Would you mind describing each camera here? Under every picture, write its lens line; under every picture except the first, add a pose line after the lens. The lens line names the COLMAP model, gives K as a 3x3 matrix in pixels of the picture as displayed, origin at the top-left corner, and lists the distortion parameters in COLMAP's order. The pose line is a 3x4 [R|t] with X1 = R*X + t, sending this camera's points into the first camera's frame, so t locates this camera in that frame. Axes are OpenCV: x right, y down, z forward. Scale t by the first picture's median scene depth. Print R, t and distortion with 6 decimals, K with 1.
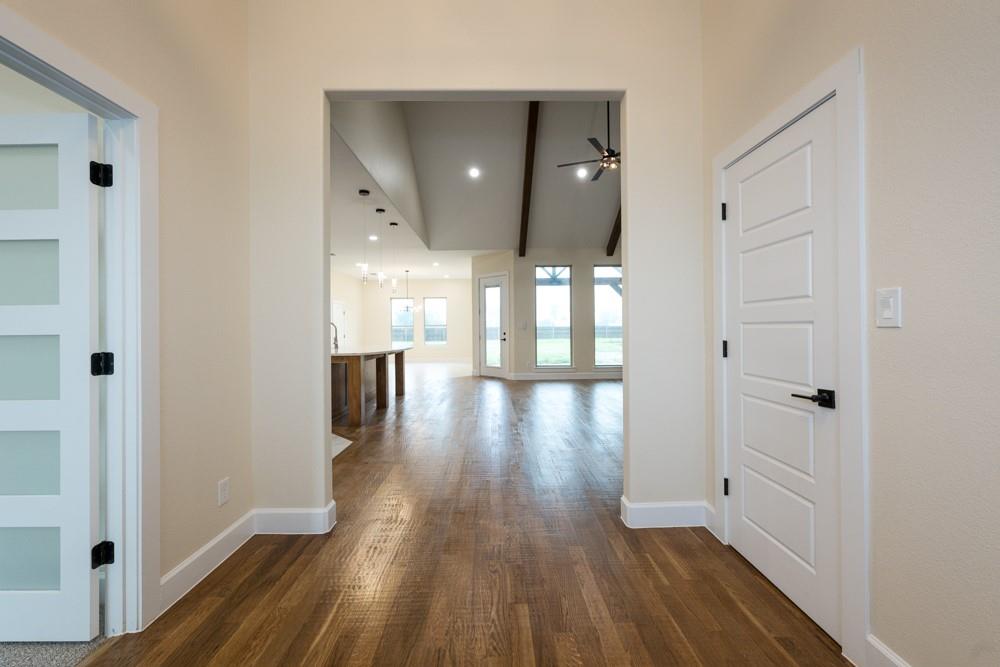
lens RADIAL K [[393.8, 0, 499.2], [0, 393.8, 325.4], [0, 0, 1]] dist [-0.010358, -0.000166]
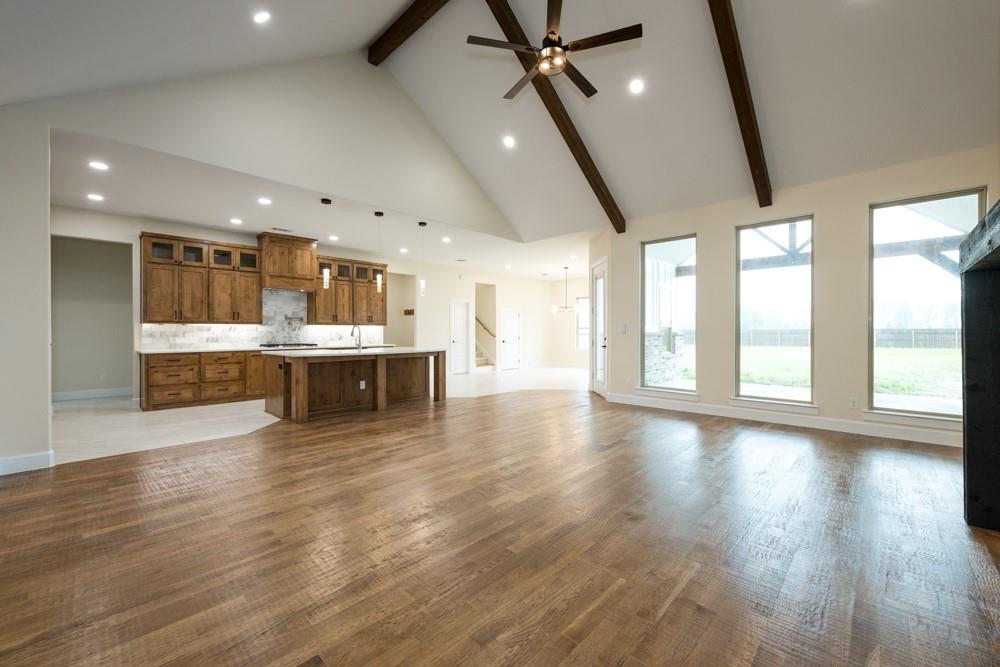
lens RADIAL K [[393.8, 0, 497.0], [0, 393.8, 335.5], [0, 0, 1]] dist [-0.010358, -0.000166]
pose [[0.701734, 0.018211, -0.712206, 0.849947], [-0.000526, 0.999686, 0.025043, -0.009289], [0.712439, -0.017199, 0.701524, 0.659261]]
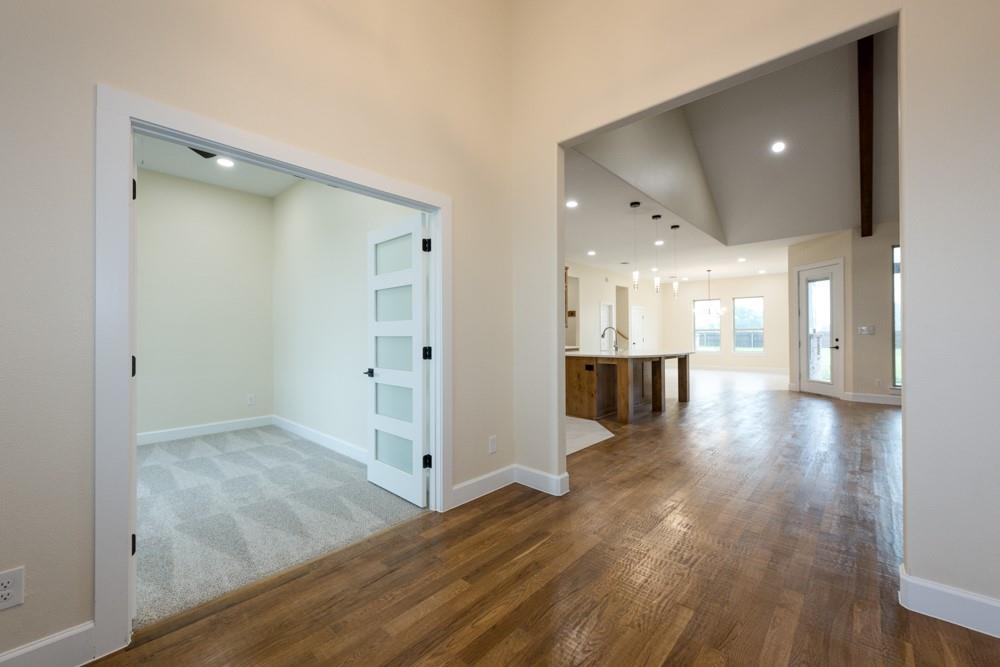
lens RADIAL K [[393.8, 0, 503.0], [0, 393.8, 329.6], [0, 0, 1]] dist [-0.010358, -0.000166]
pose [[0.731071, 0.001029, -0.682301, 0.119330], [0.000580, 0.999998, 0.002129, -0.002980], [0.682301, -0.001952, 0.731068, -0.018198]]
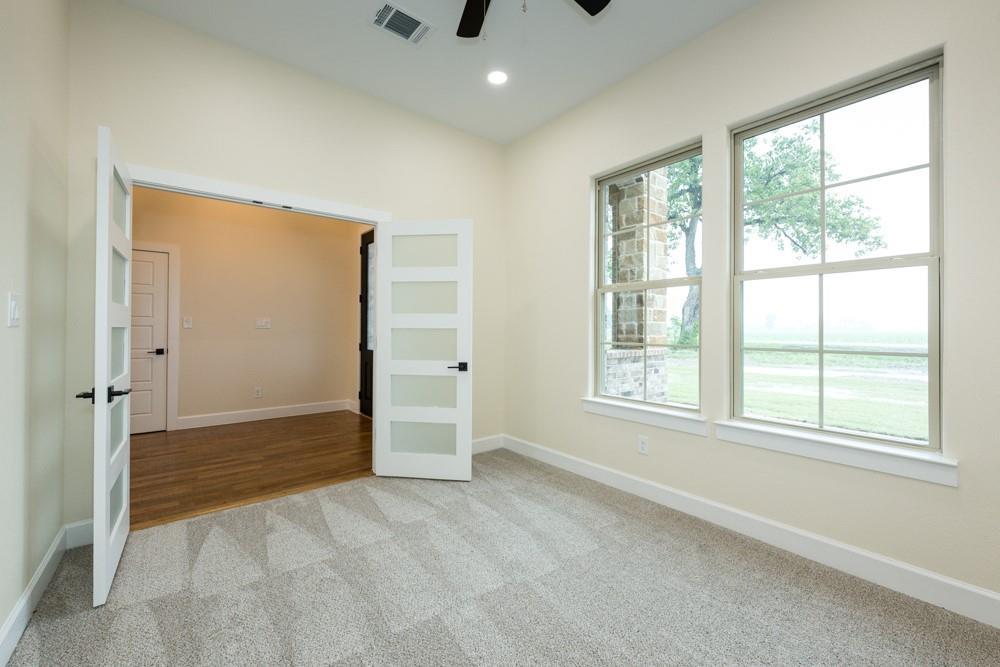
lens RADIAL K [[393.8, 0, 499.2], [0, 393.8, 330.8], [0, 0, 1]] dist [-0.010358, -0.000166]
pose [[-0.618394, 0.009300, 0.785813, -0.855888], [-0.002361, 0.999903, -0.013691, 0.015789], [-0.785864, -0.010321, -0.618313, 0.222598]]
